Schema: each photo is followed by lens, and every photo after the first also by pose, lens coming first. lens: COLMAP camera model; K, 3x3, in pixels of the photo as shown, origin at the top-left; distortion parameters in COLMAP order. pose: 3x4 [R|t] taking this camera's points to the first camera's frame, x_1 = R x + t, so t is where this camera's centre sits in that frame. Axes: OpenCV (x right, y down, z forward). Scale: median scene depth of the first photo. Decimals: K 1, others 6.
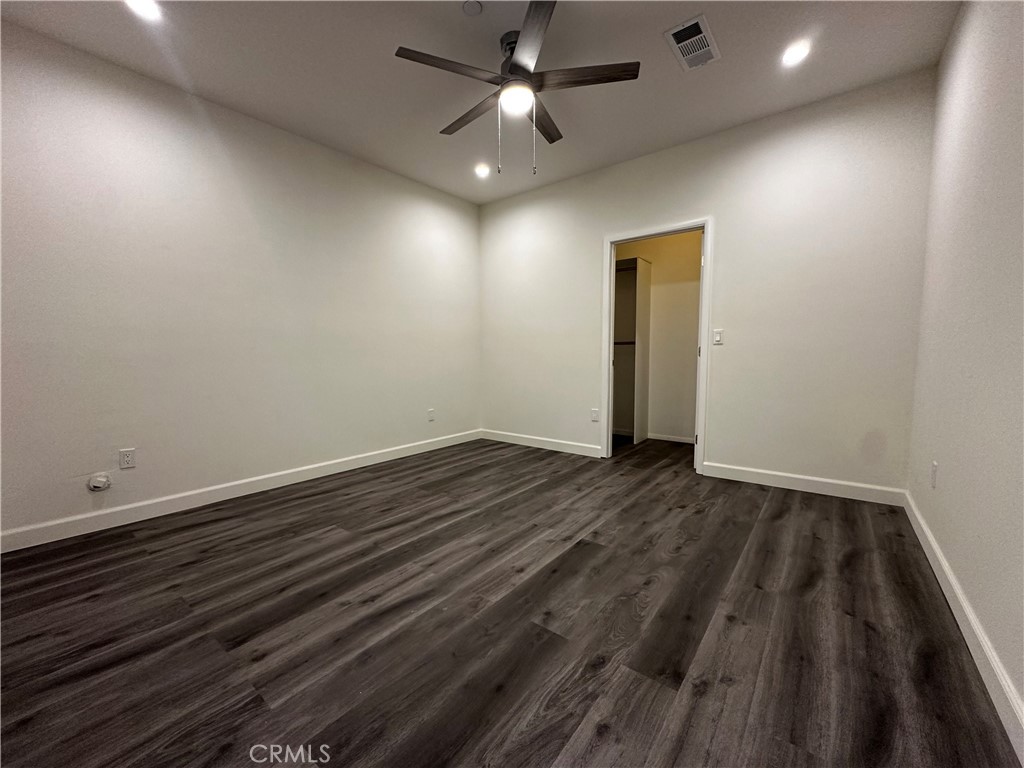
lens RADIAL K [[410.3, 0, 508.3], [0, 410.3, 375.1], [0, 0, 1]] dist [-0.001244, 0.000473]
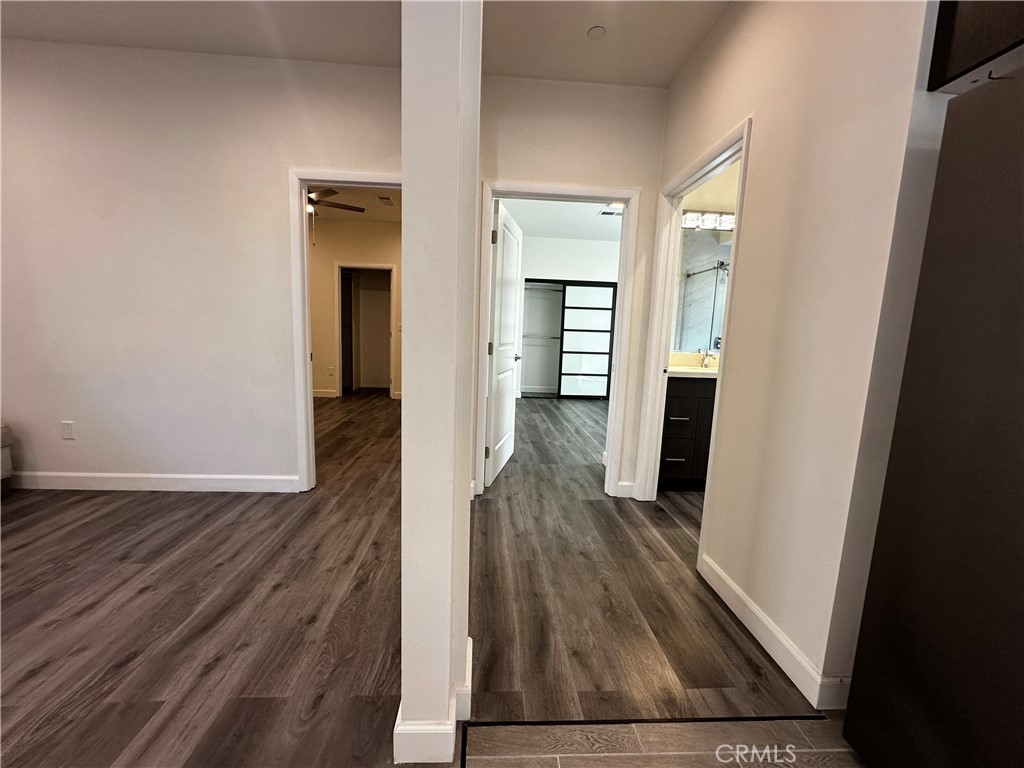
lens RADIAL K [[410.3, 0, 513.3], [0, 410.3, 385.3], [0, 0, 1]] dist [-0.001244, 0.000473]
pose [[0.739645, -0.065069, 0.669844, -0.409497], [0.009935, 0.996262, 0.085808, 0.024573], [-0.672924, -0.056812, 0.737527, -0.808334]]
